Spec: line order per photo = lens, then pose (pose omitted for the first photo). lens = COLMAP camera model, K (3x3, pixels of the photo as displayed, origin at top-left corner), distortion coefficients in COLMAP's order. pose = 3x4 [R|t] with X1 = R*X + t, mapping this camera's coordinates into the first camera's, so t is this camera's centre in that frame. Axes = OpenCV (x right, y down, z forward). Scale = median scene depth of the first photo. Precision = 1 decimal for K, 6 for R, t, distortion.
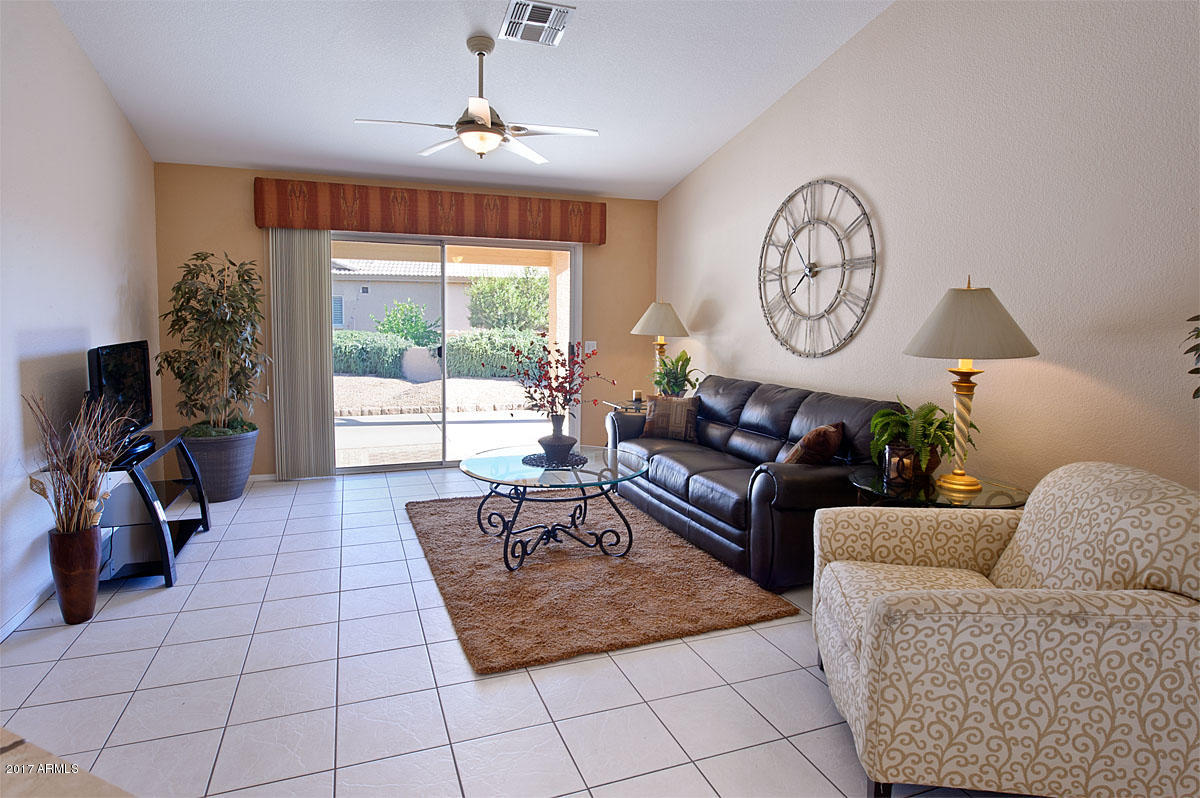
lens RADIAL K [[649.9, 0, 590.7], [0, 649.9, 366.5], [0, 0, 1]] dist [-0.007643, -0.001268]
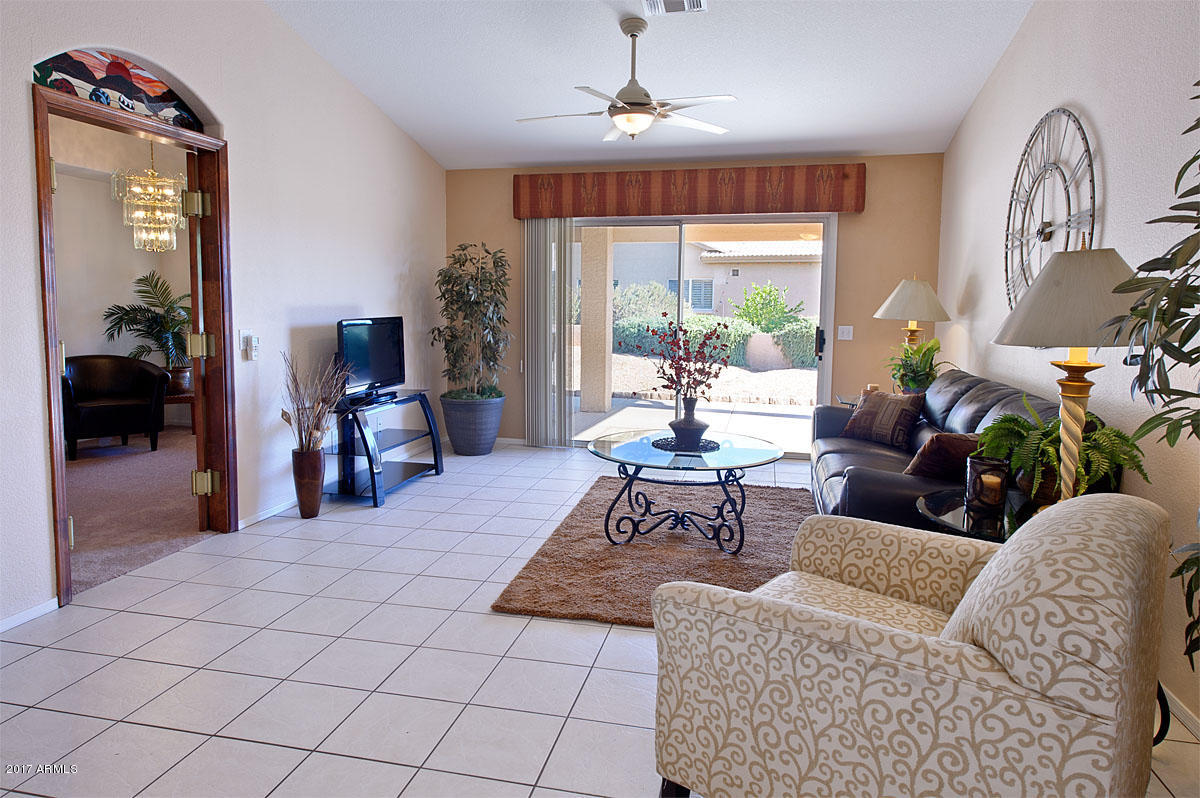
lens RADIAL K [[731.5, 0, 598.5], [0, 731.5, 365.0], [0, 0, 1]] dist [-0.000279, -0.000588]
pose [[0.836108, 0.045035, -0.546712, 0.486609], [-0.039906, 0.998977, 0.021260, 0.009290], [0.547111, 0.004042, 0.837051, 0.022385]]
